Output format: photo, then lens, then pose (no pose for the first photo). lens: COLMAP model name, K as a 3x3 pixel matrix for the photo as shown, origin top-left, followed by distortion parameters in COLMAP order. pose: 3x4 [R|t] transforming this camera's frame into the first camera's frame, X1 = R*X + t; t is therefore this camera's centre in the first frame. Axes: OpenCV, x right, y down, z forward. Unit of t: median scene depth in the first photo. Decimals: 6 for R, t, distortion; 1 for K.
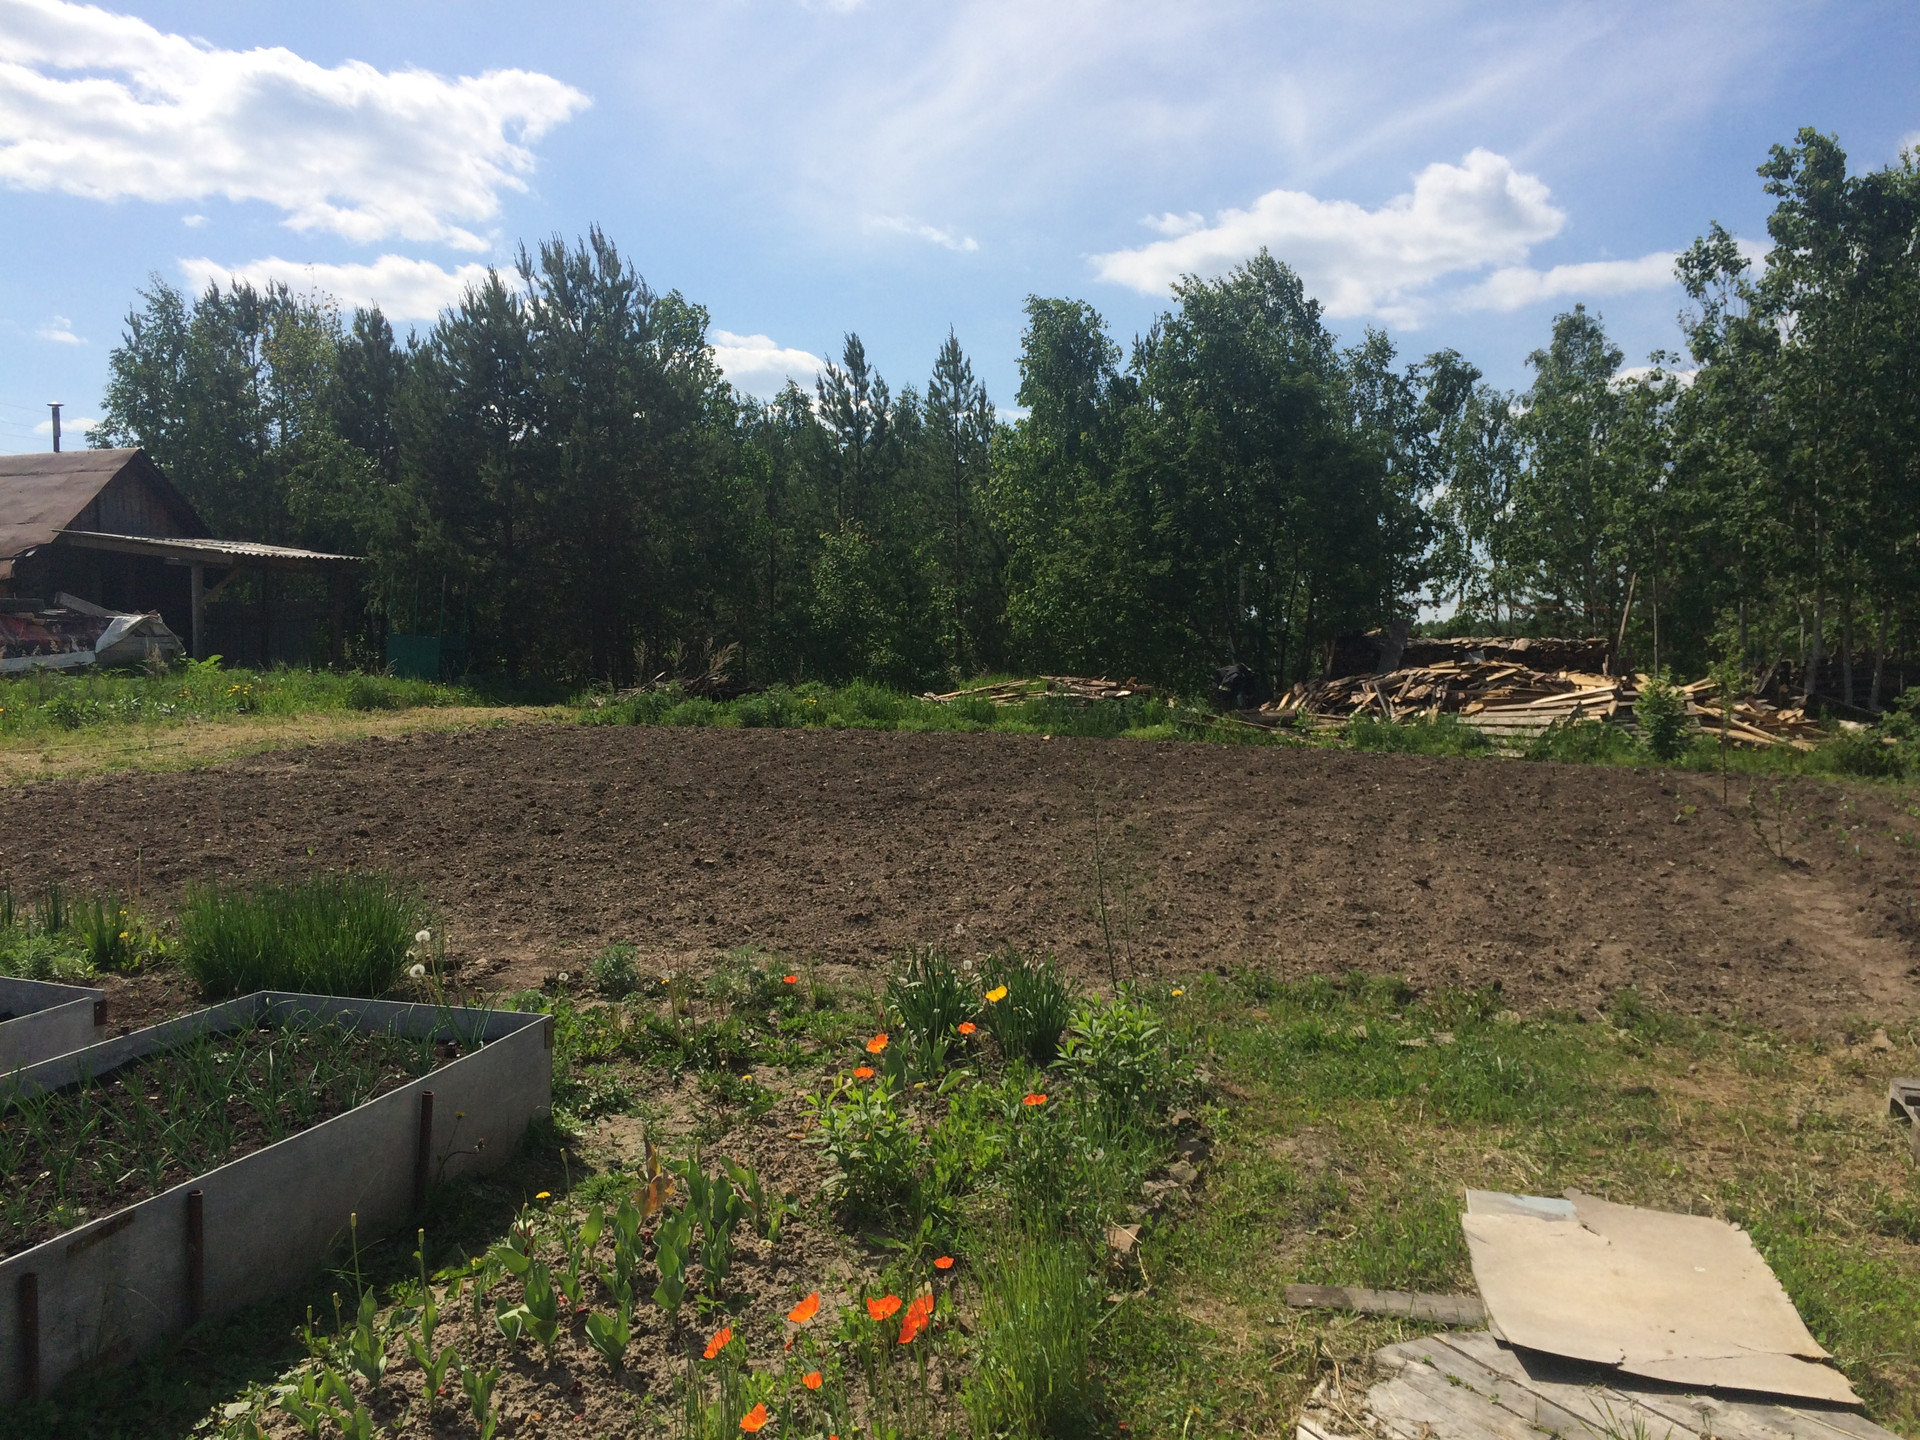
lens RADIAL K [[1613.3, 0, 960.0], [0, 1613.3, 720.0], [0, 0, 1]] dist [0.006166, -0.000594]
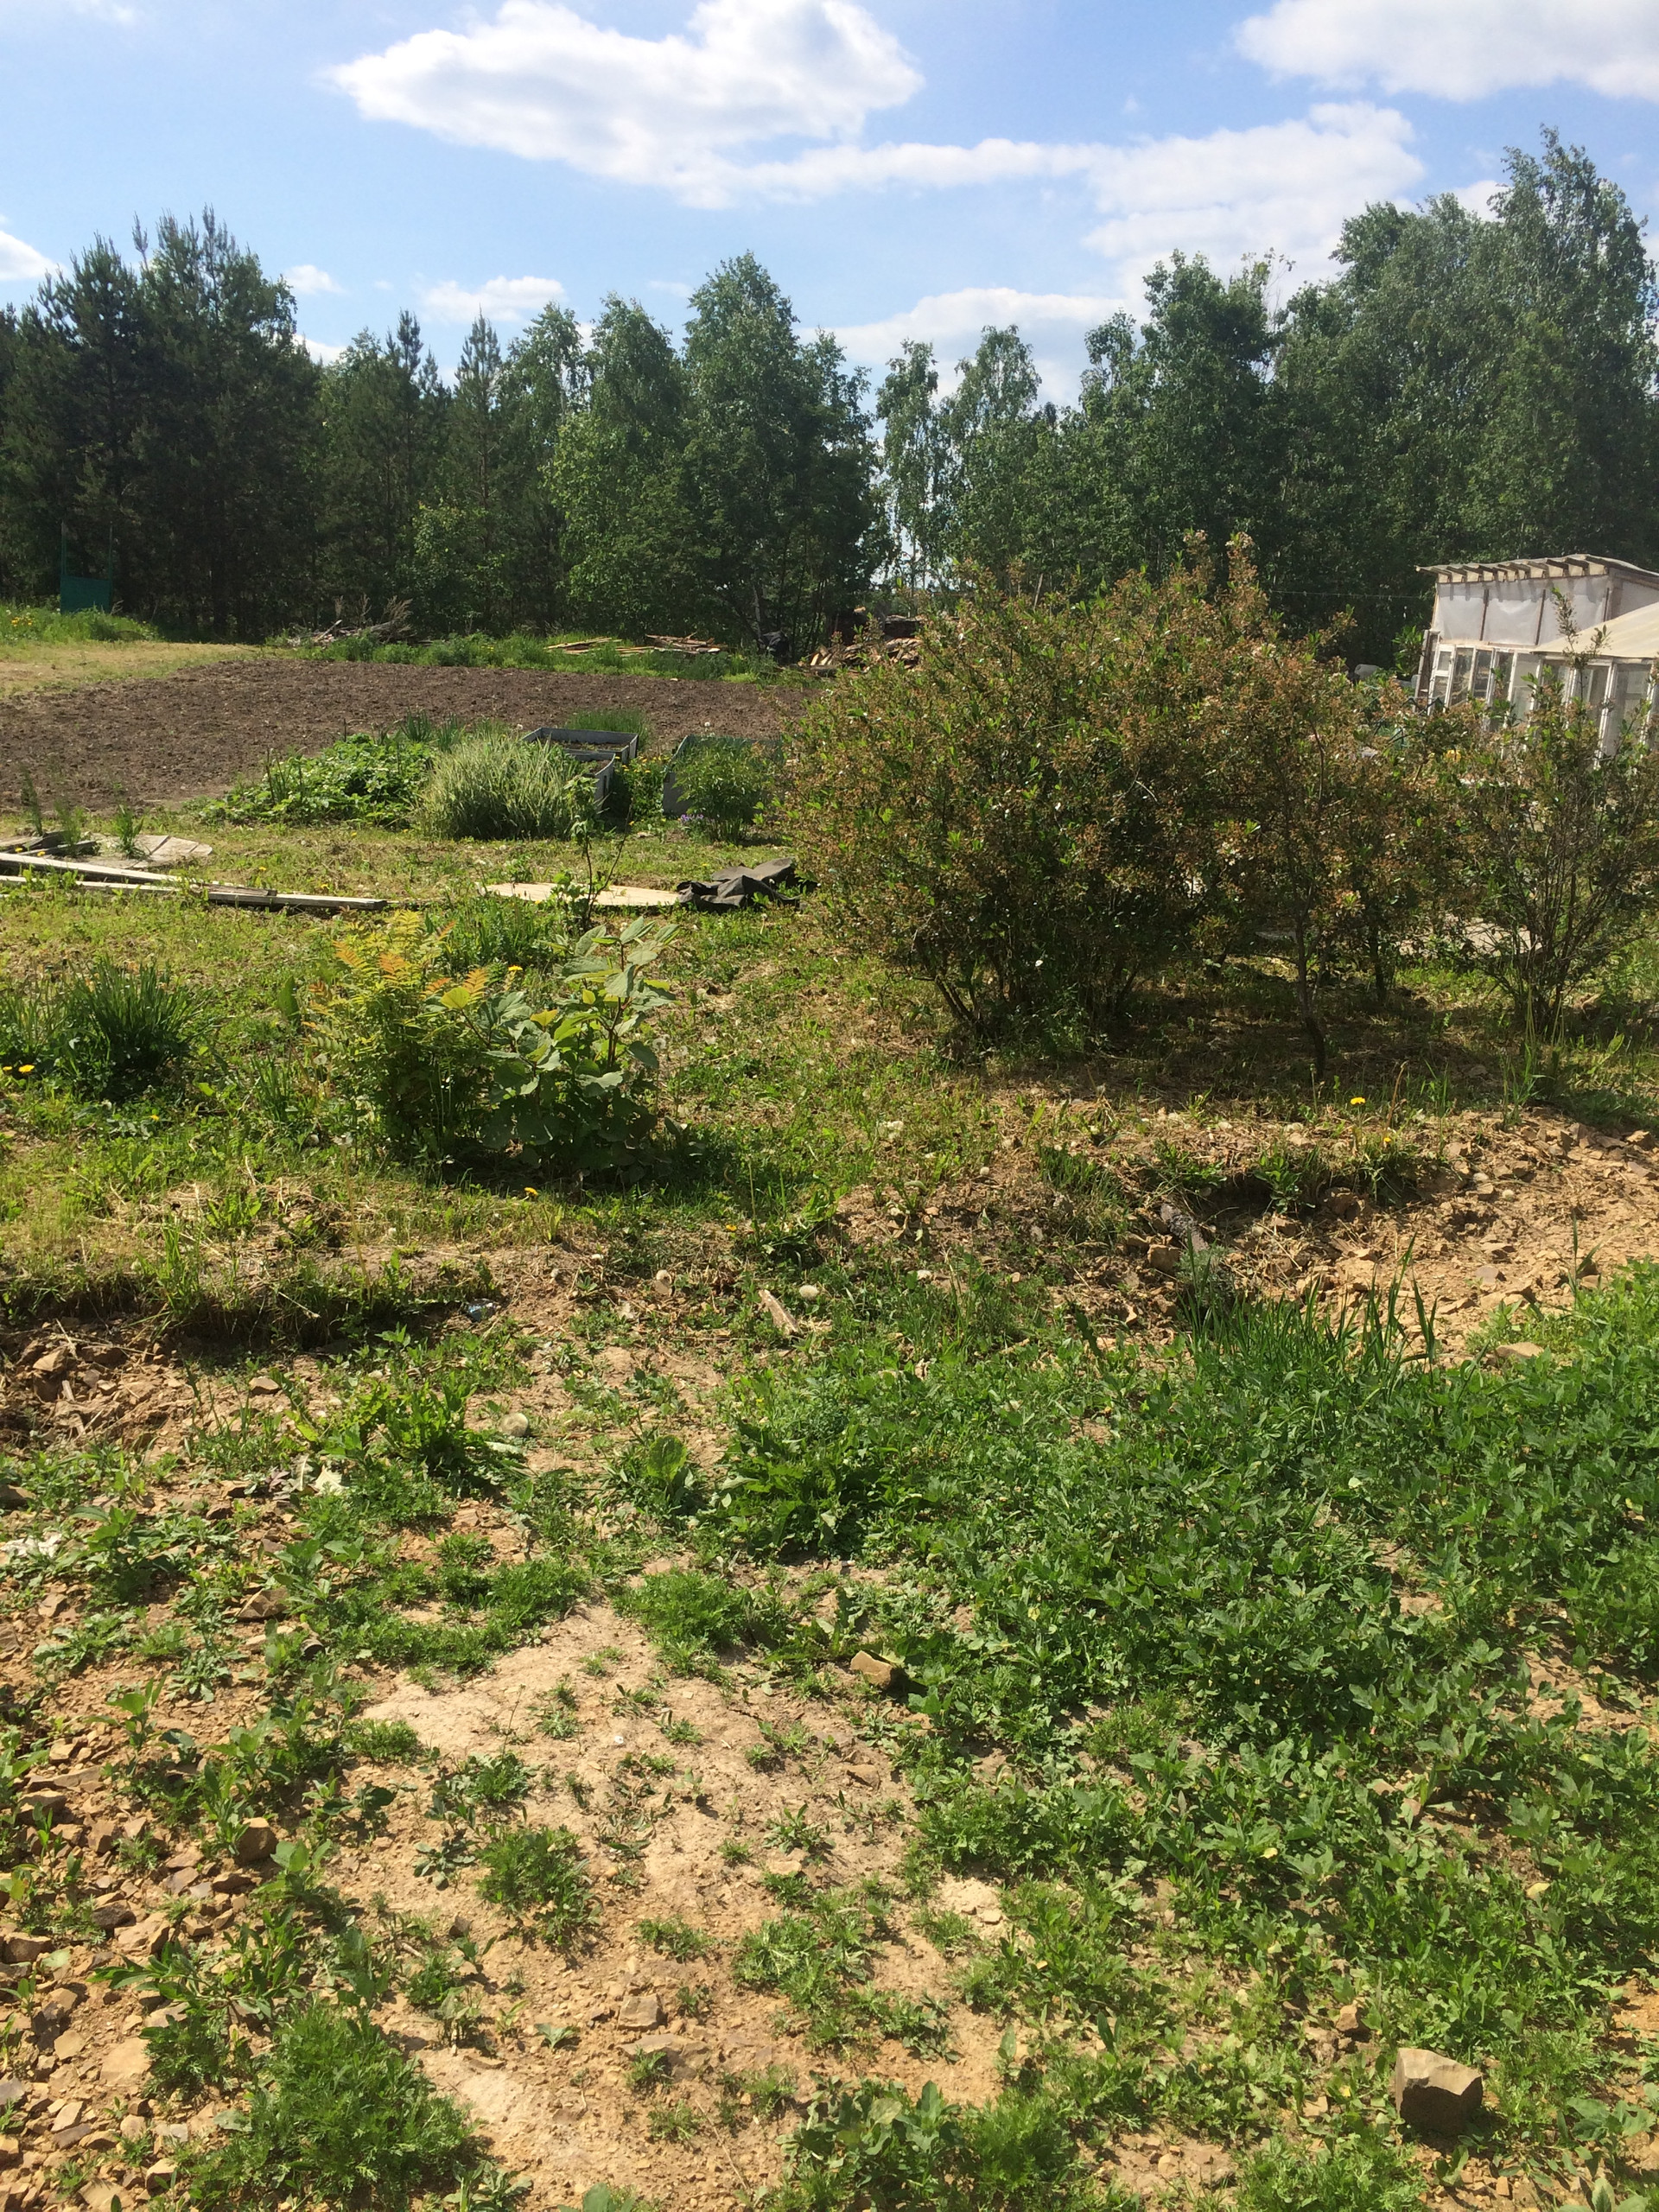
lens RADIAL K [[1858.6, 0, 829.5], [0, 1858.6, 1106.0], [0, 0, 1]] dist [0.006166, -0.000594]
pose [[0.952943, -0.038827, 0.300652, -0.226807], [-0.026960, 0.976980, 0.211621, 0.019619], [-0.301948, -0.209768, 0.929960, -0.465415]]
